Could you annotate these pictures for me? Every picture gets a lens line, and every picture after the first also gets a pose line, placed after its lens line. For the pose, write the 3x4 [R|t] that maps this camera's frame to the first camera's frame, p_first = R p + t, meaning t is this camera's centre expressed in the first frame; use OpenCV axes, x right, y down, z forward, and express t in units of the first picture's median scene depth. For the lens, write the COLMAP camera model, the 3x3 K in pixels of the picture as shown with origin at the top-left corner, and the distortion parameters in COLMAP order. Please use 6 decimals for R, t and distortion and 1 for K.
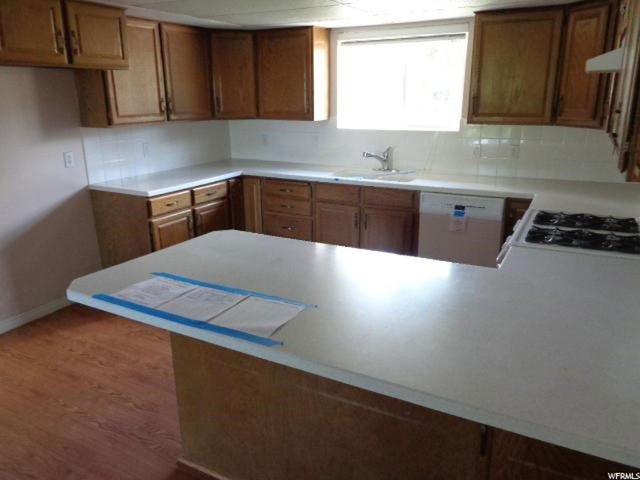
lens RADIAL K [[479.8, 0, 320.0], [0, 479.8, 240.0], [0, 0, 1]] dist [-0.001320, 0.001333]
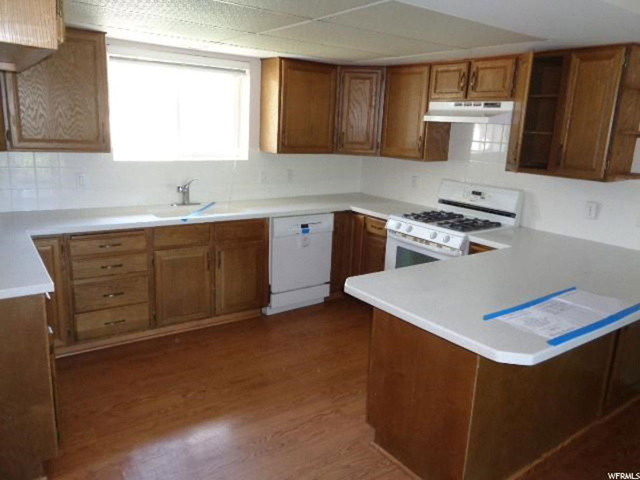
lens RADIAL K [[479.8, 0, 320.0], [0, 479.8, 240.0], [0, 0, 1]] dist [-0.001320, 0.001333]
pose [[0.426508, -0.177865, 0.886823, -0.705362], [0.217674, 0.971842, 0.090228, -0.129498], [-0.877900, 0.154555, 0.453215, 0.454140]]
